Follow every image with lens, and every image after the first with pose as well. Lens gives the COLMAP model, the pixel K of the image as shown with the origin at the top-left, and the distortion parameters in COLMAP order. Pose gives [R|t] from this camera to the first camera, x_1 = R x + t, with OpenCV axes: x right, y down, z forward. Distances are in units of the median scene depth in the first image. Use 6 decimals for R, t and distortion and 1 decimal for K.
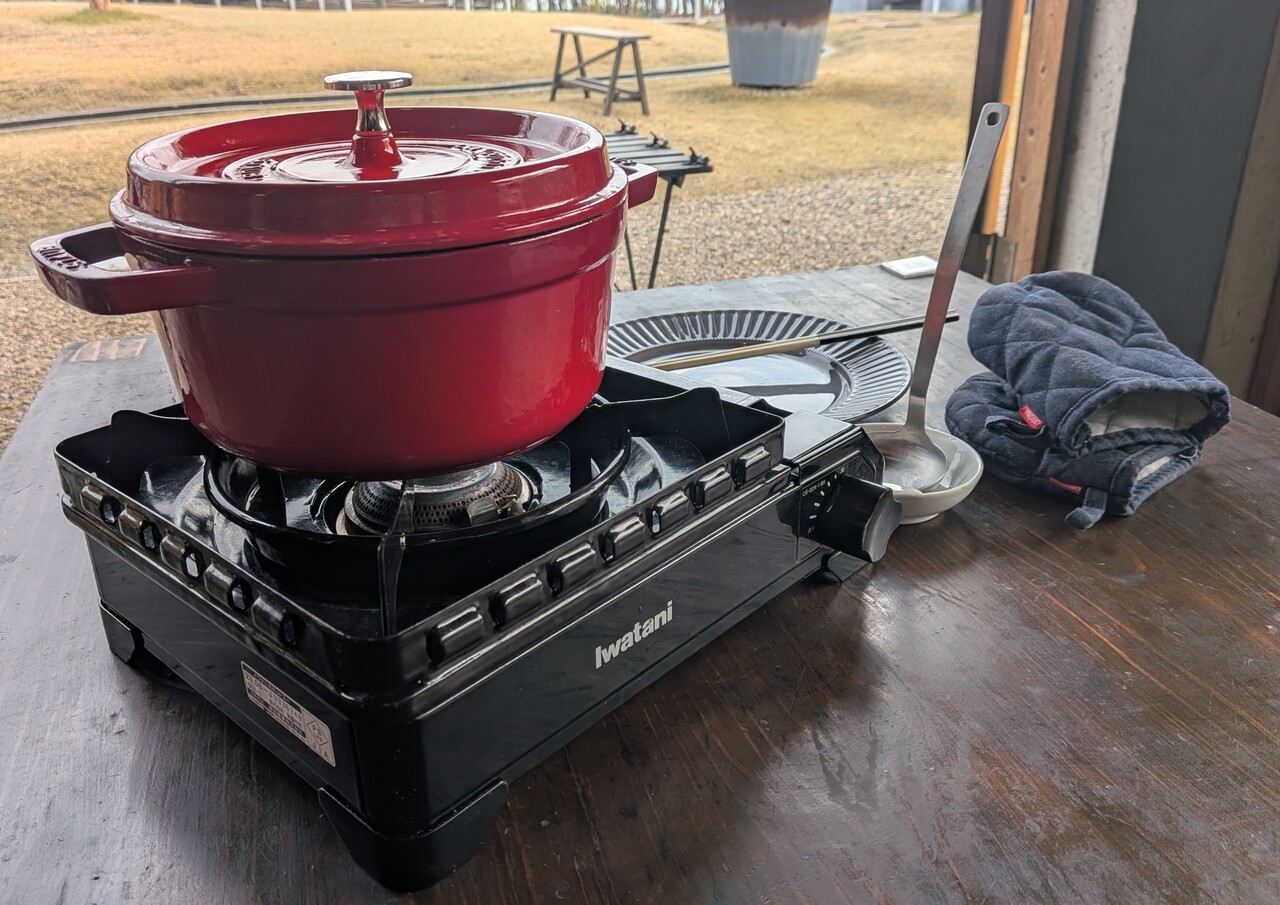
lens RADIAL K [[983.0, 0, 594.0], [0, 983.0, 454.9], [0, 0, 1]] dist [0.013079, -0.002005]
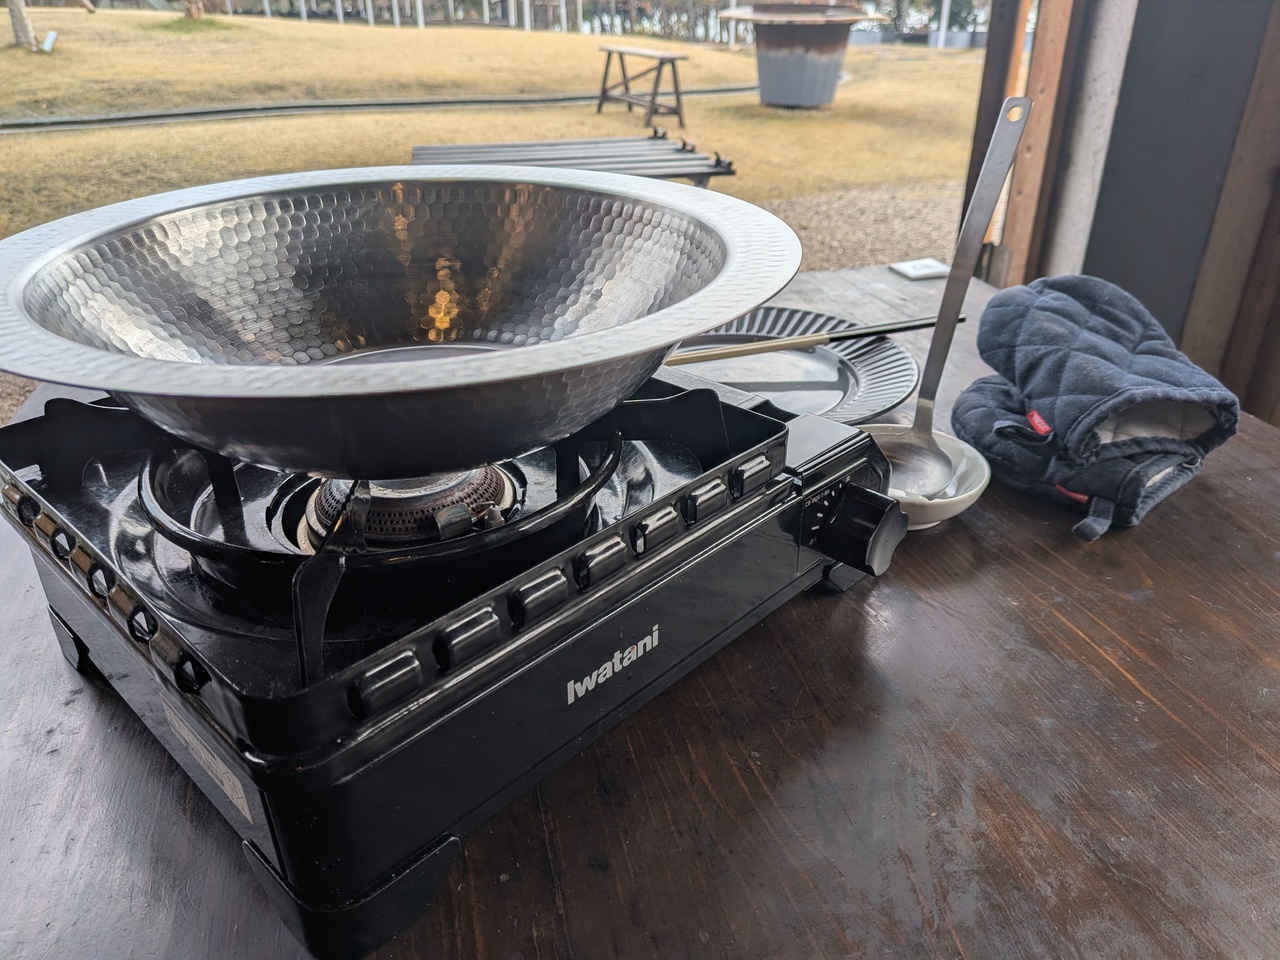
lens RADIAL K [[894.8, 0, 640.0], [0, 894.8, 480.0], [0, 0, 1]] dist [0.002862, -0.000196]
pose [[0.999492, 0.023186, 0.021885, 0.032950], [-0.024238, 0.998498, 0.049139, -0.020337], [-0.020713, -0.049644, 0.998552, 0.141942]]
